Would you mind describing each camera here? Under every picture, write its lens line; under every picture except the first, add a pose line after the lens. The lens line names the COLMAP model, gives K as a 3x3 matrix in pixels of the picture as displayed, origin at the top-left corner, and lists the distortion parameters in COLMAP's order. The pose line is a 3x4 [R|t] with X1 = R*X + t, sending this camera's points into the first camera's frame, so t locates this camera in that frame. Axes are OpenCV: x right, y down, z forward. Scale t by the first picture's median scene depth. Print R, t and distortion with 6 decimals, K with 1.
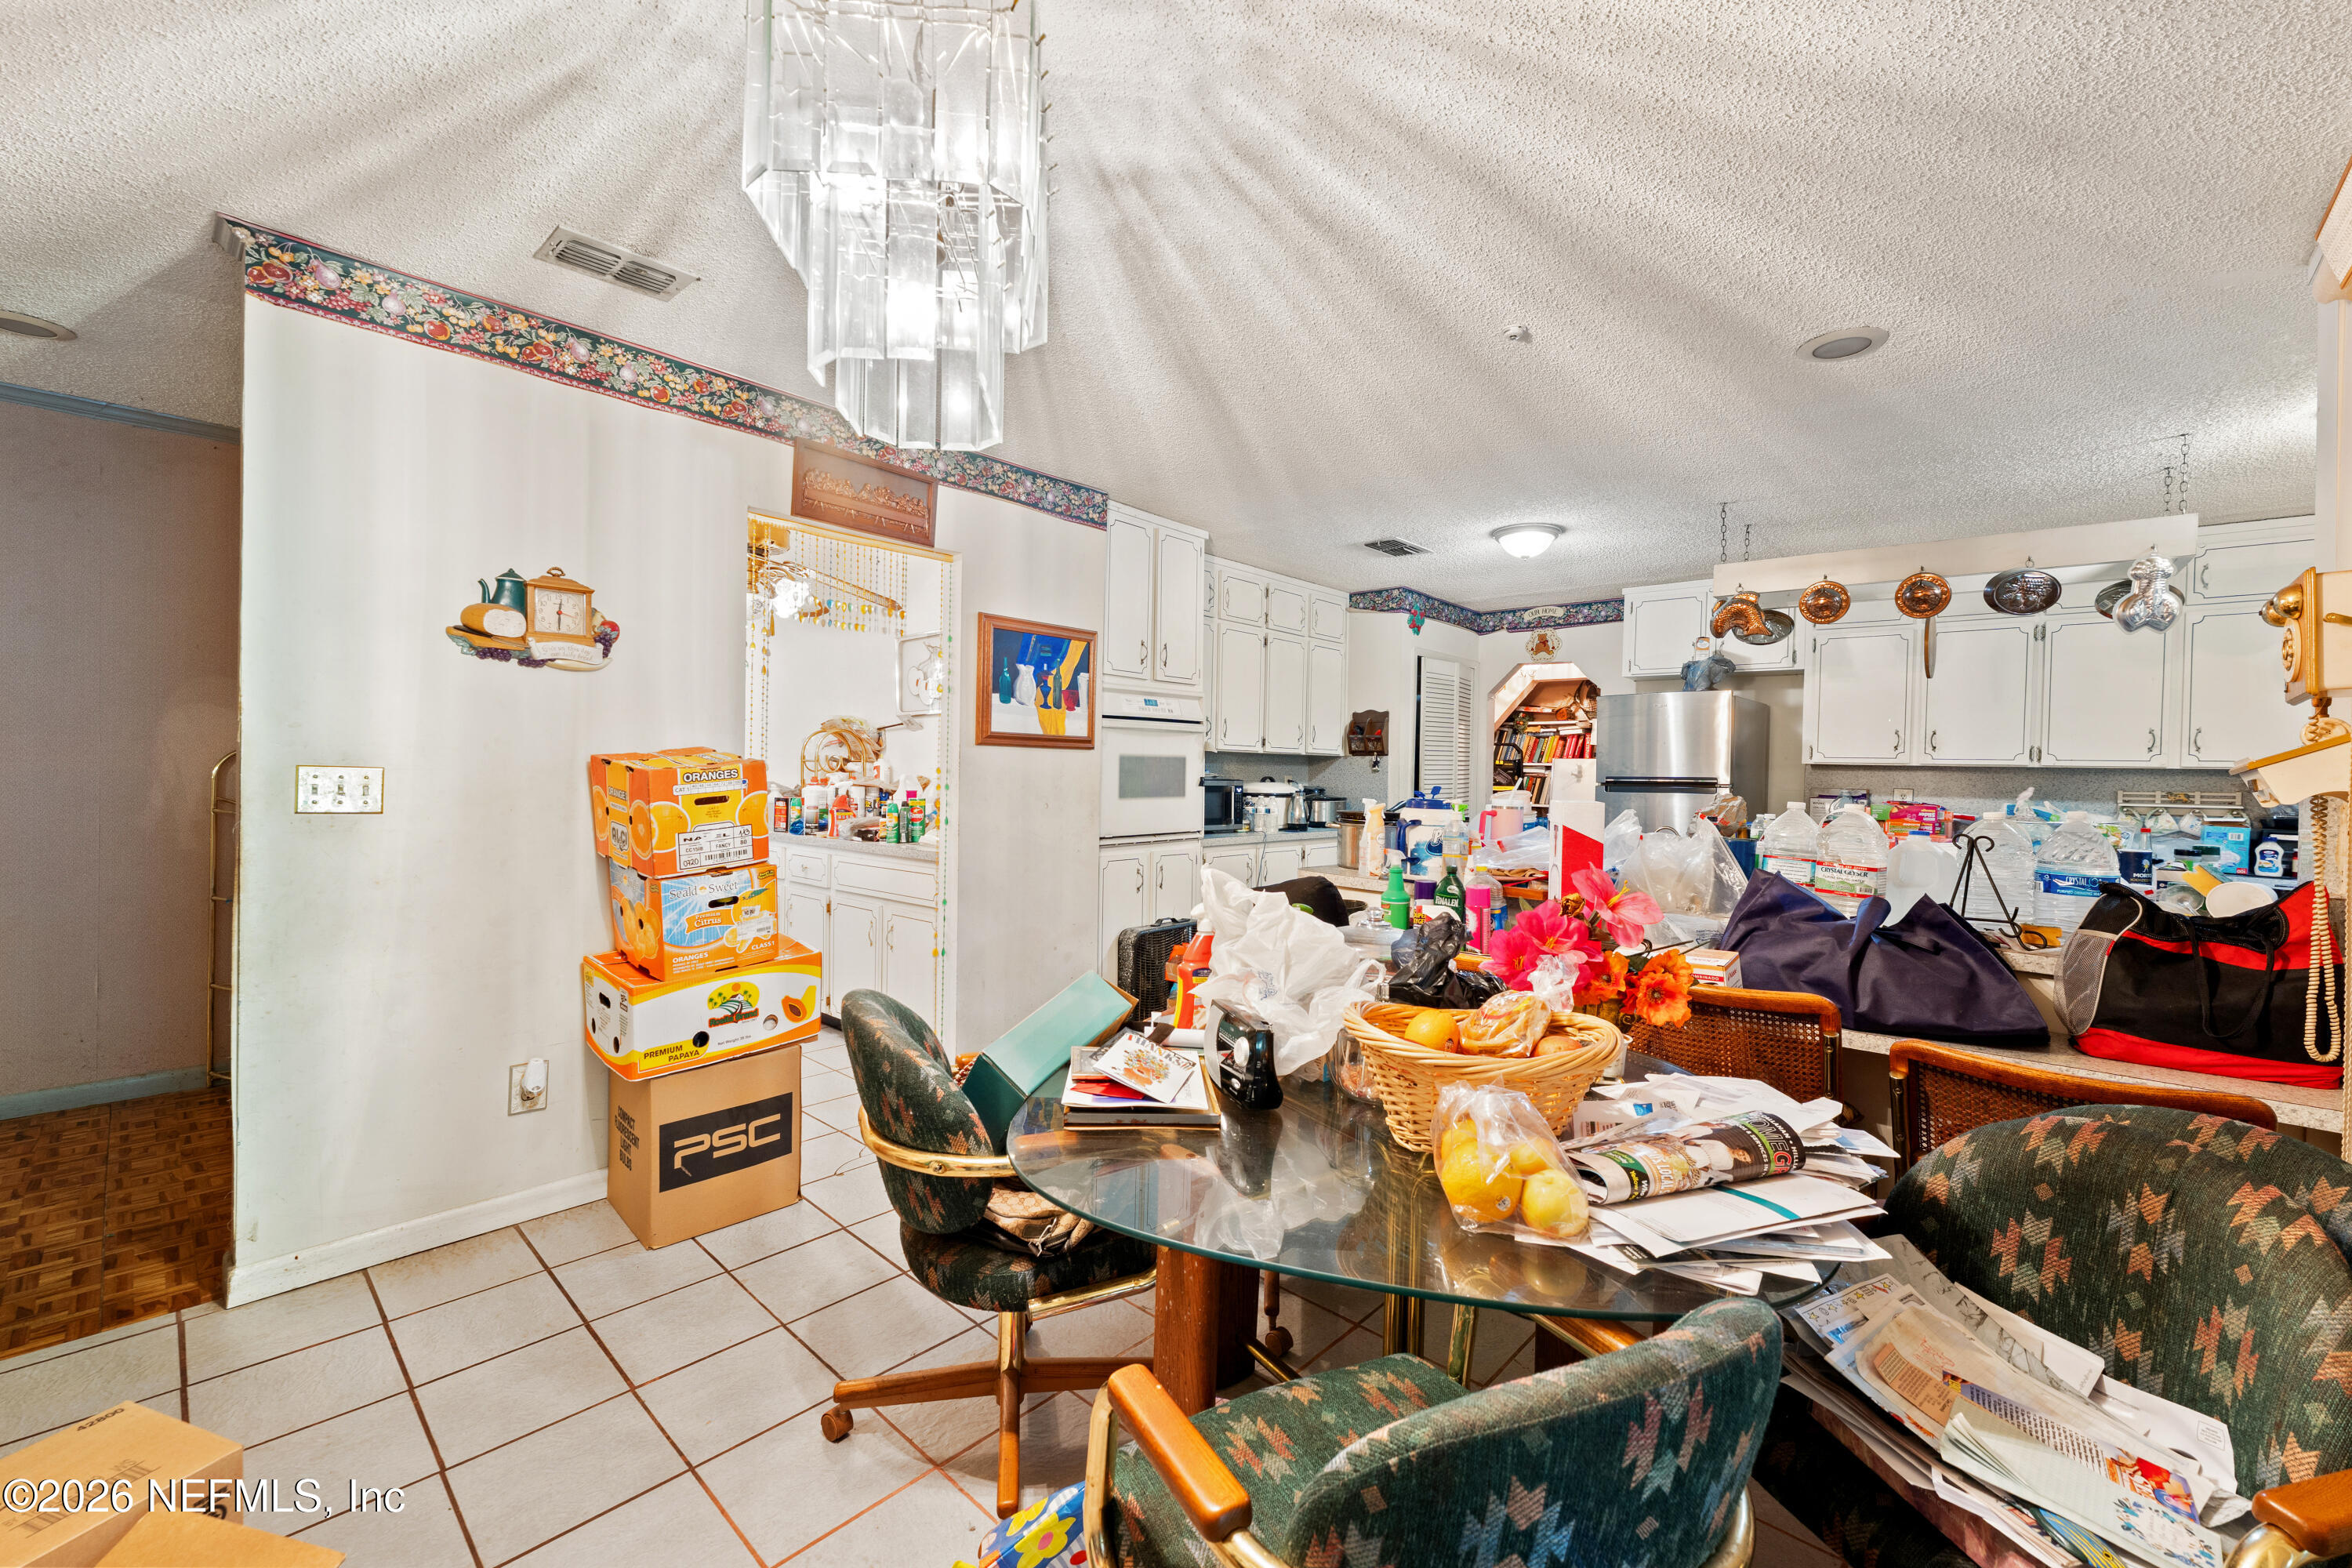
lens RADIAL K [[951.9, 0, 1174.4], [0, 951.9, 781.3], [0, 0, 1]] dist [-0.000431, -0.000045]
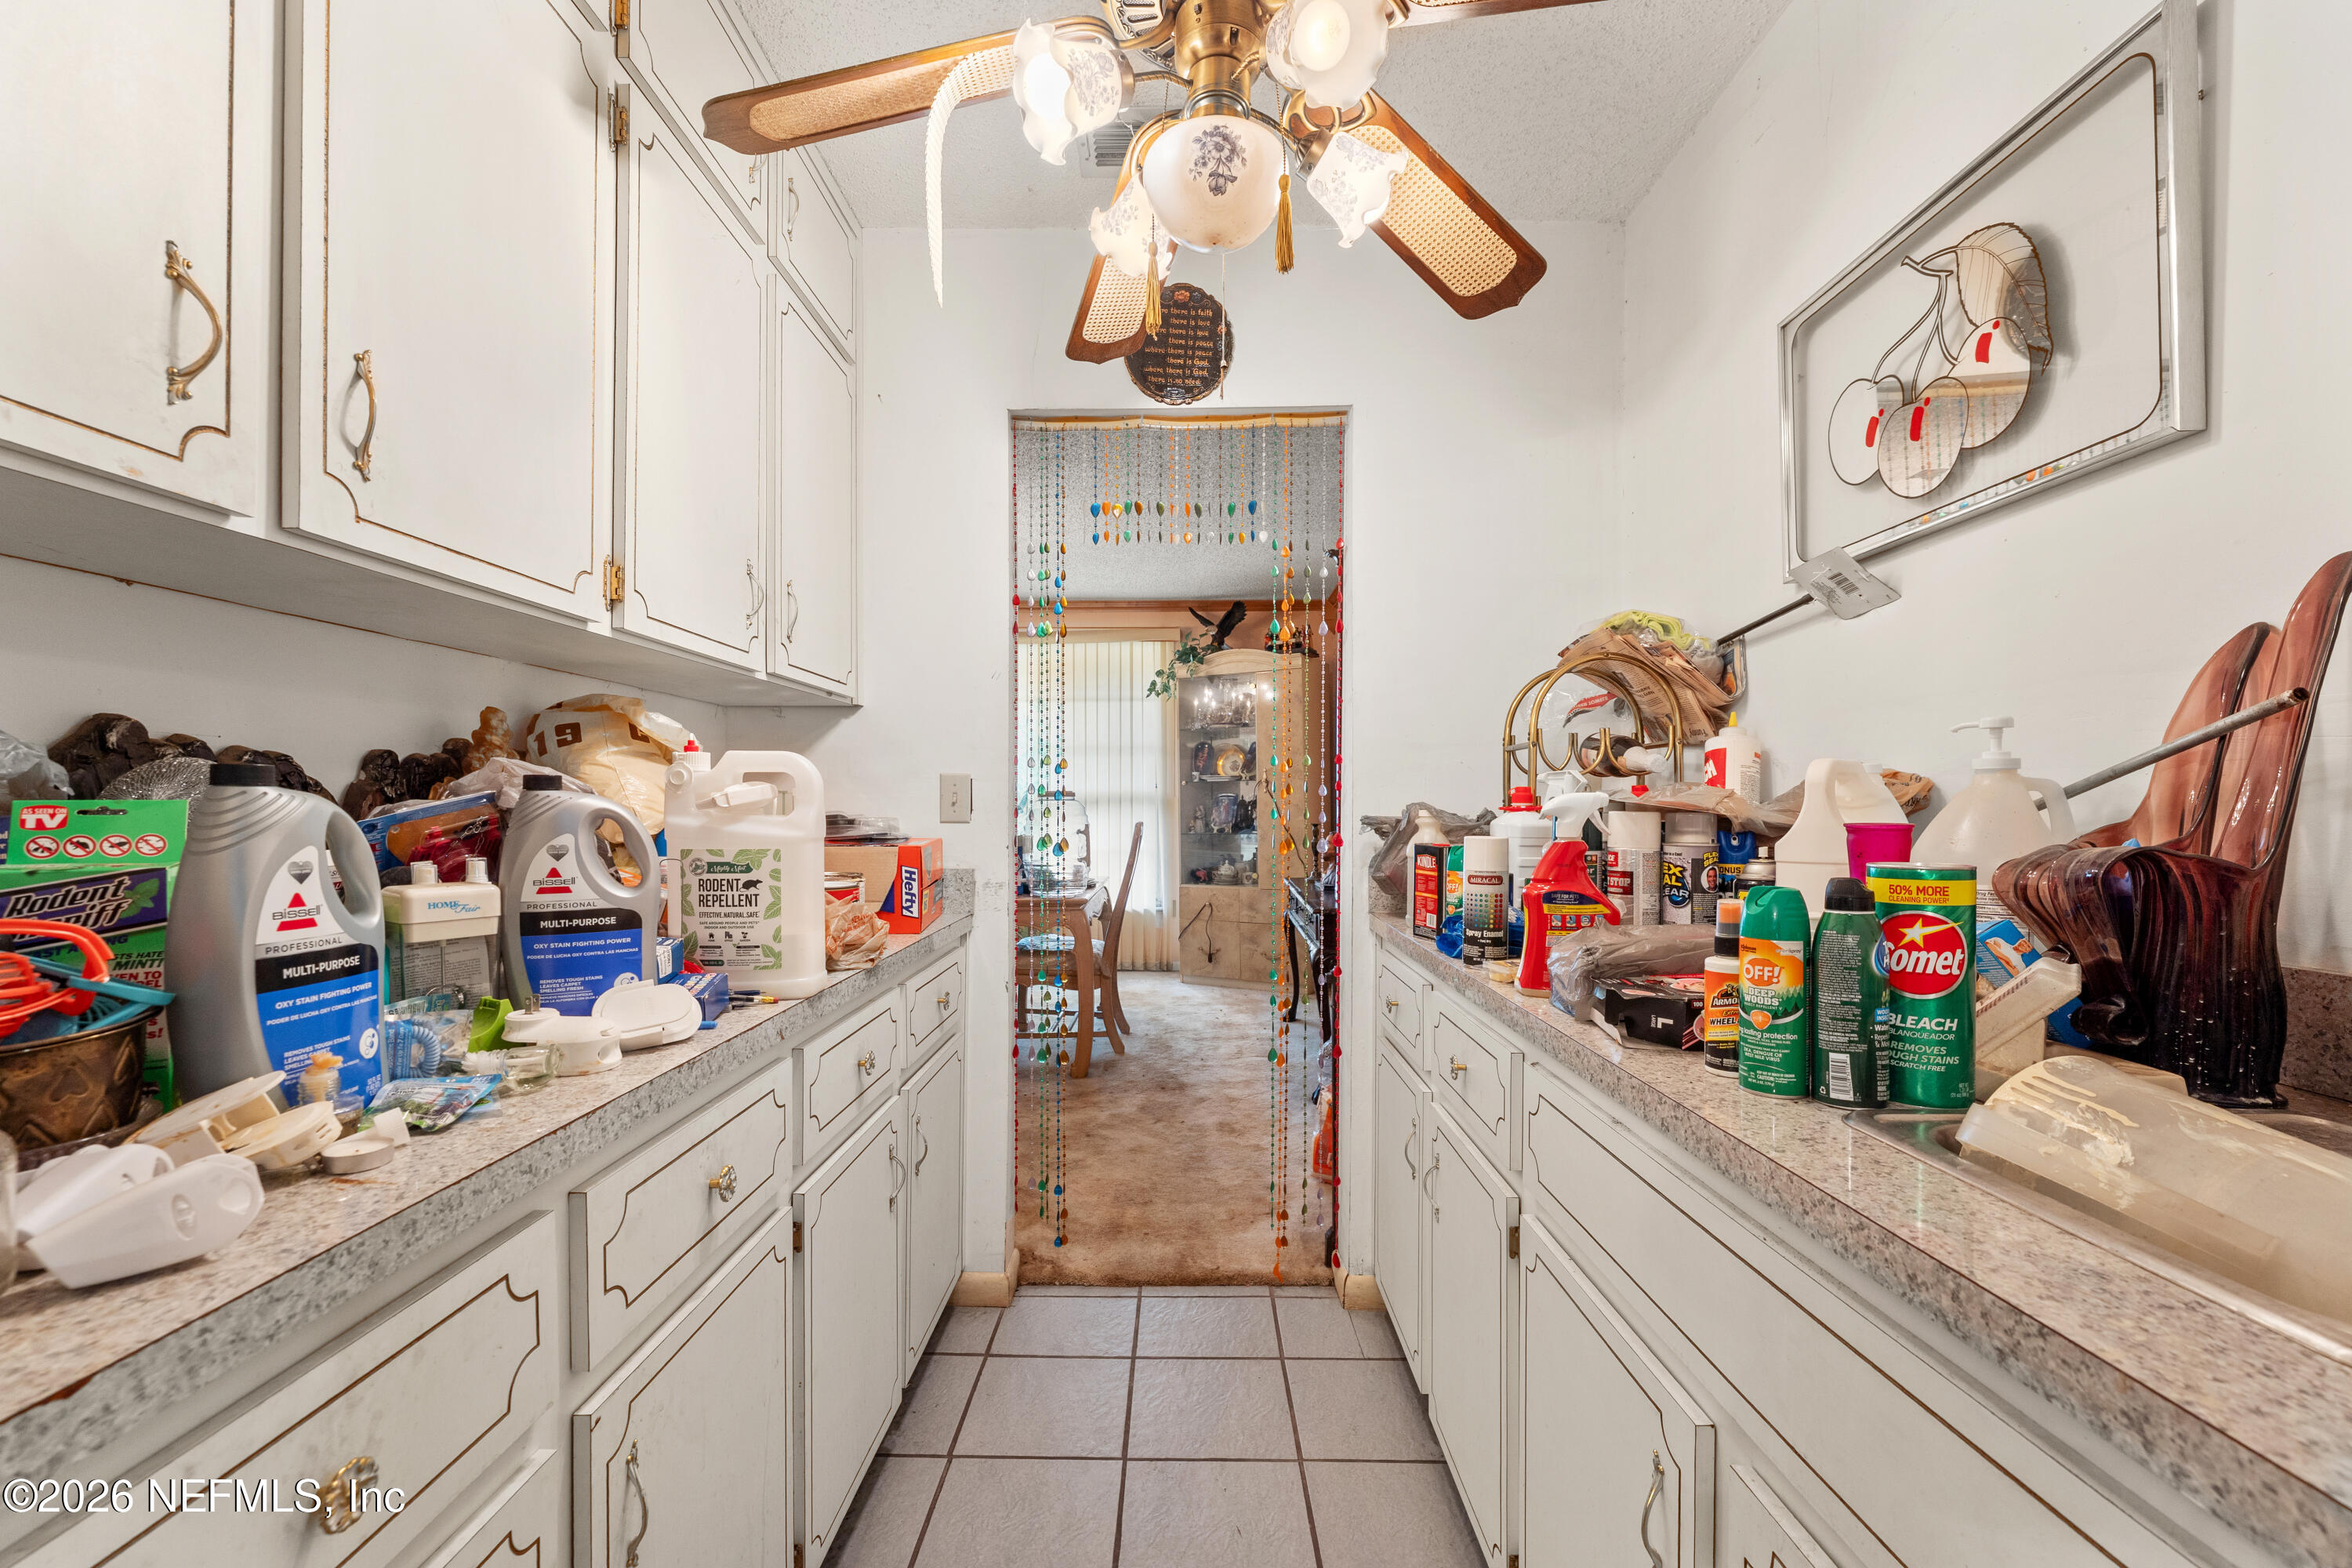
lens RADIAL K [[946.3, 0, 1172.6], [0, 946.3, 836.9], [0, 0, 1]] dist [-0.000301, -0.000043]
pose [[0.663405, 0.010481, -0.748187, -0.214419], [0.004925, 0.999819, 0.018373, 0.007157], [0.748244, -0.015874, 0.663233, 0.716519]]
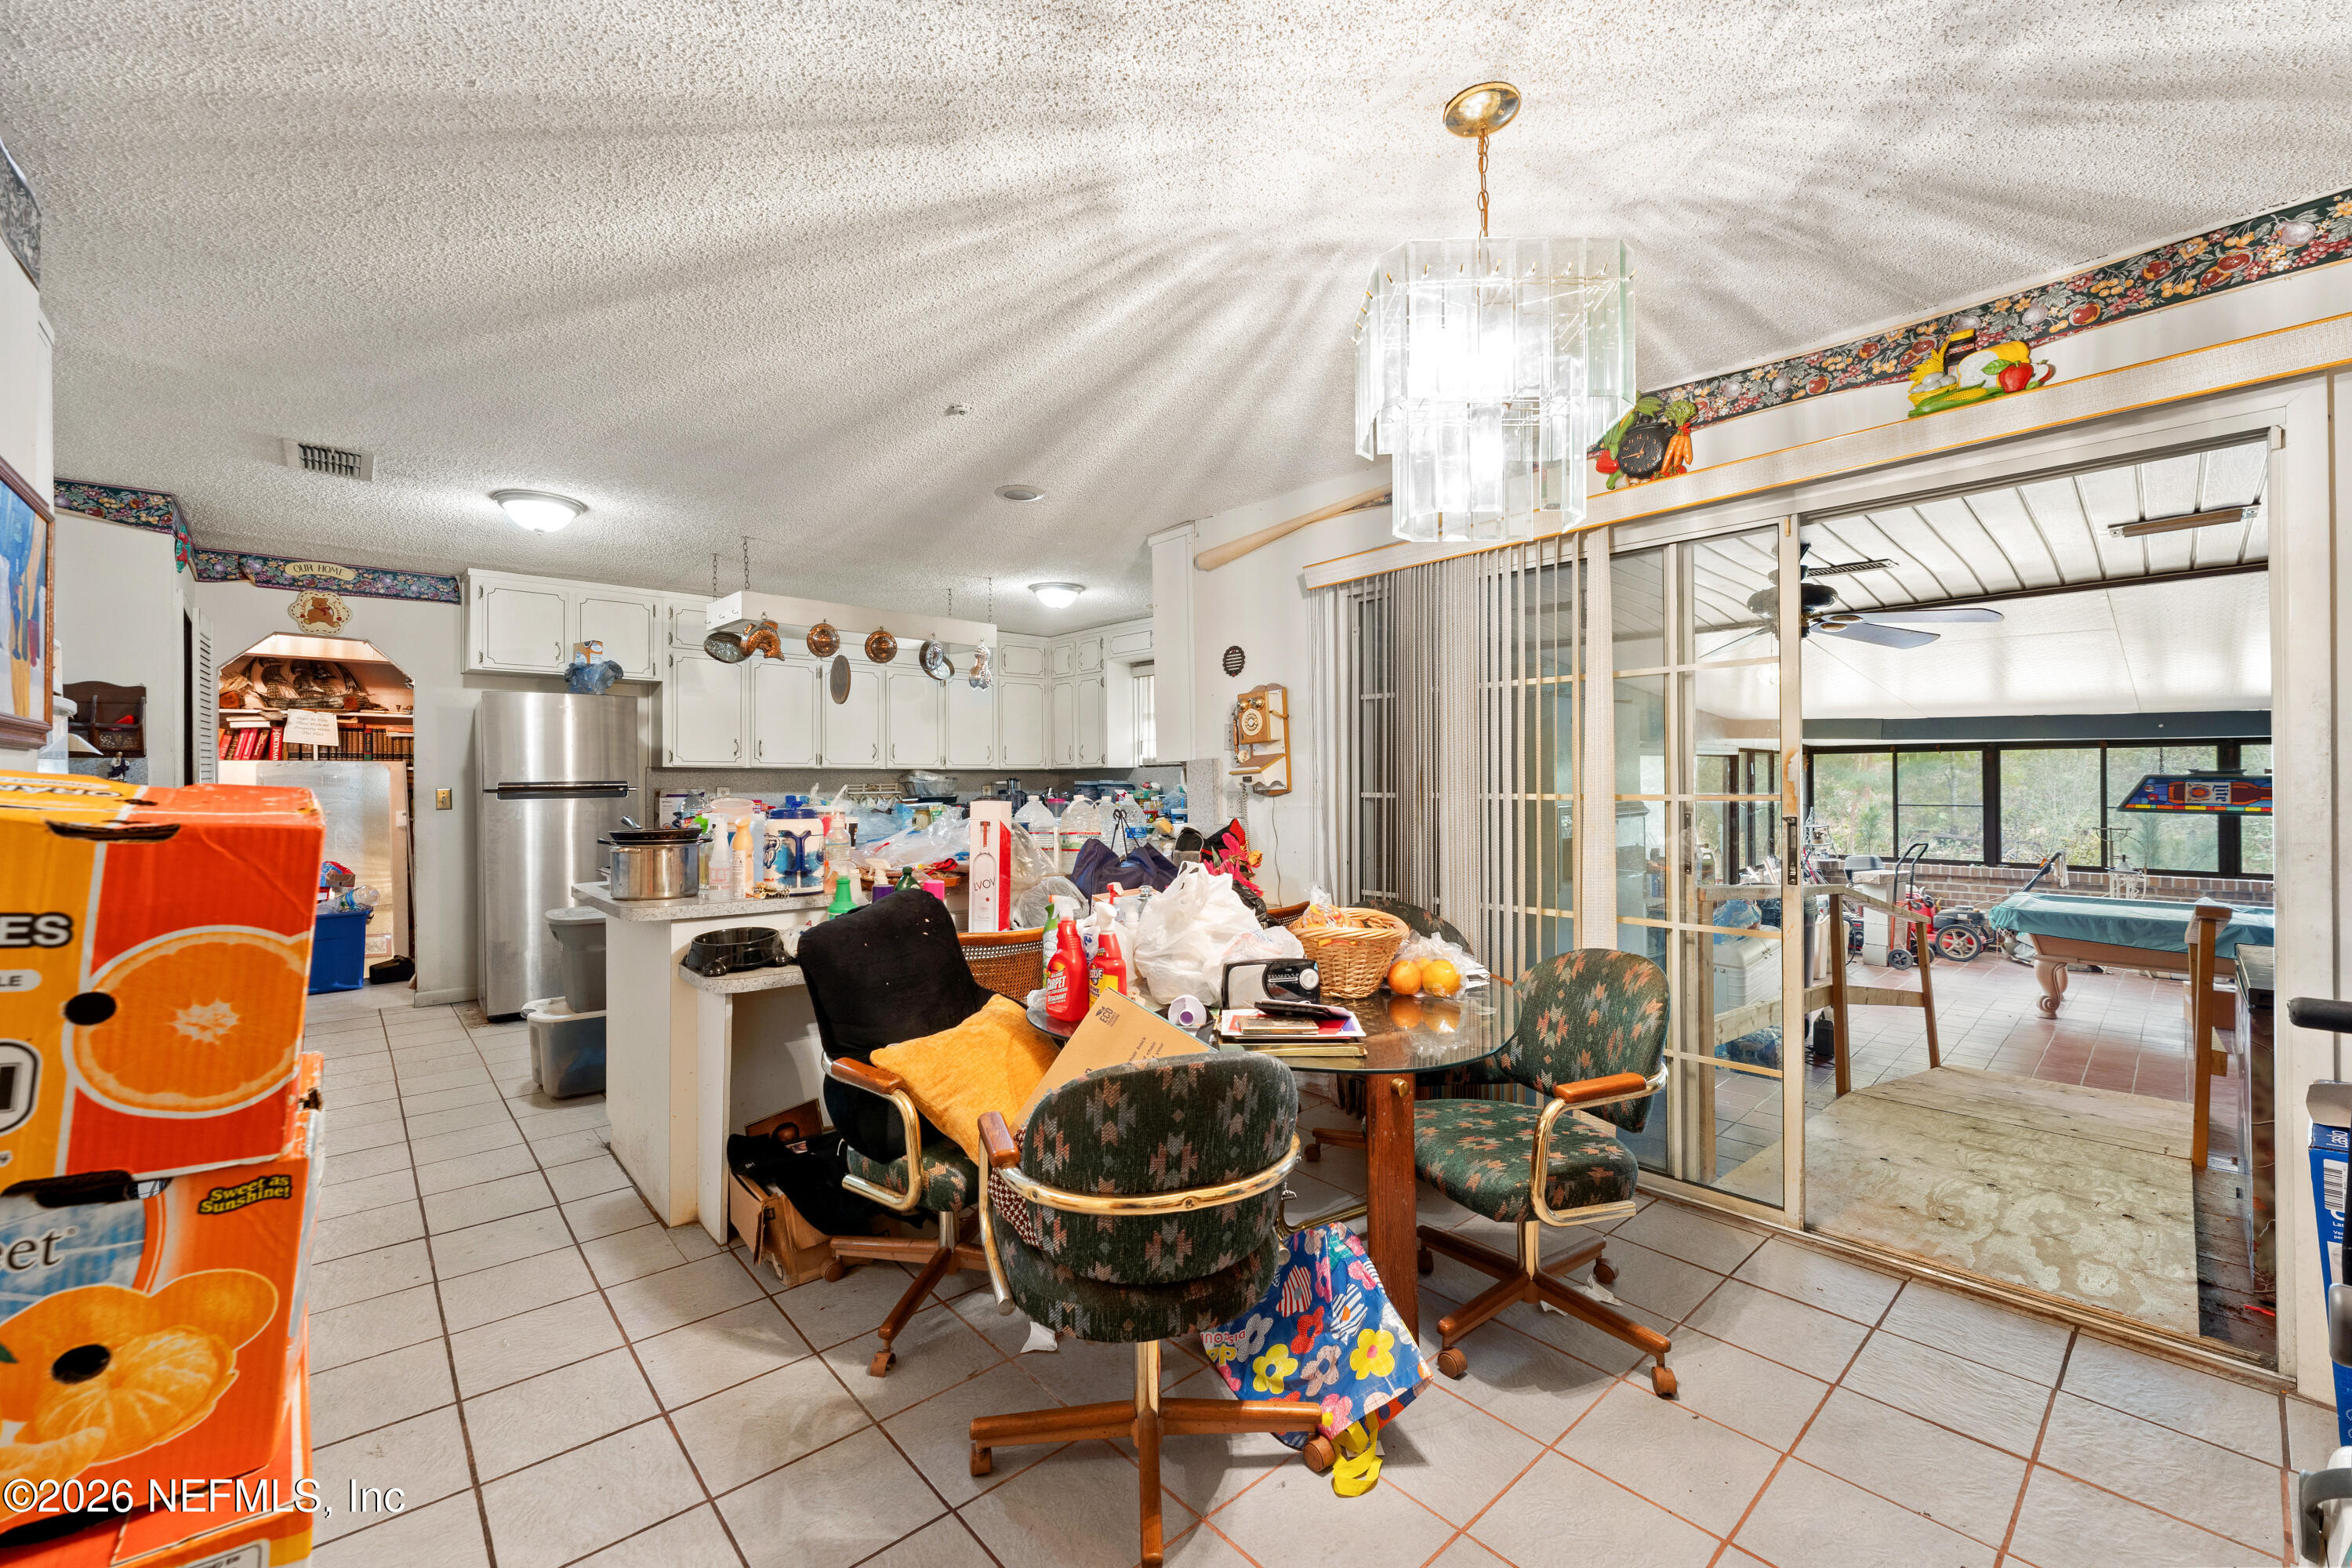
lens RADIAL K [[951.9, 0, 1174.4], [0, 951.9, 781.3], [0, 0, 1]] dist [-0.000431, -0.000045]
pose [[0.102035, -0.021732, 0.994543, -0.453778], [0.017528, 0.999645, 0.020045, -0.015668], [-0.994626, 0.015387, 0.102380, 0.352049]]
